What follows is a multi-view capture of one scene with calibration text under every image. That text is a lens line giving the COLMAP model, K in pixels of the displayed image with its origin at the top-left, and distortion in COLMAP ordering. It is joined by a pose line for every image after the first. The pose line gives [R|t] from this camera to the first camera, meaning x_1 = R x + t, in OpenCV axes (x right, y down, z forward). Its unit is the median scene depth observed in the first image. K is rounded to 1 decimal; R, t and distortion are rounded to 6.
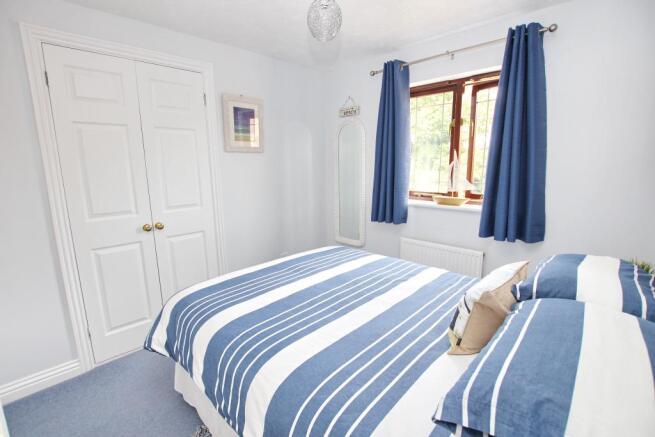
lens RADIAL K [[303.4, 0, 327.0], [0, 303.4, 219.7], [0, 0, 1]] dist [-0.031622, 0.004996]
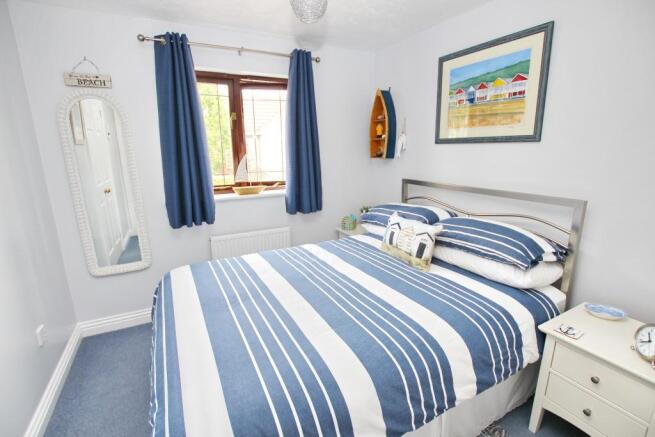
lens RADIAL K [[303.4, 0, 327.0], [0, 303.4, 219.7], [0, 0, 1]] dist [-0.031622, 0.004996]
pose [[0.310796, -0.206393, 0.927797, -0.535352], [0.180584, 0.971181, 0.155551, -0.079701], [-0.933164, 0.119201, 0.339110, 0.394655]]
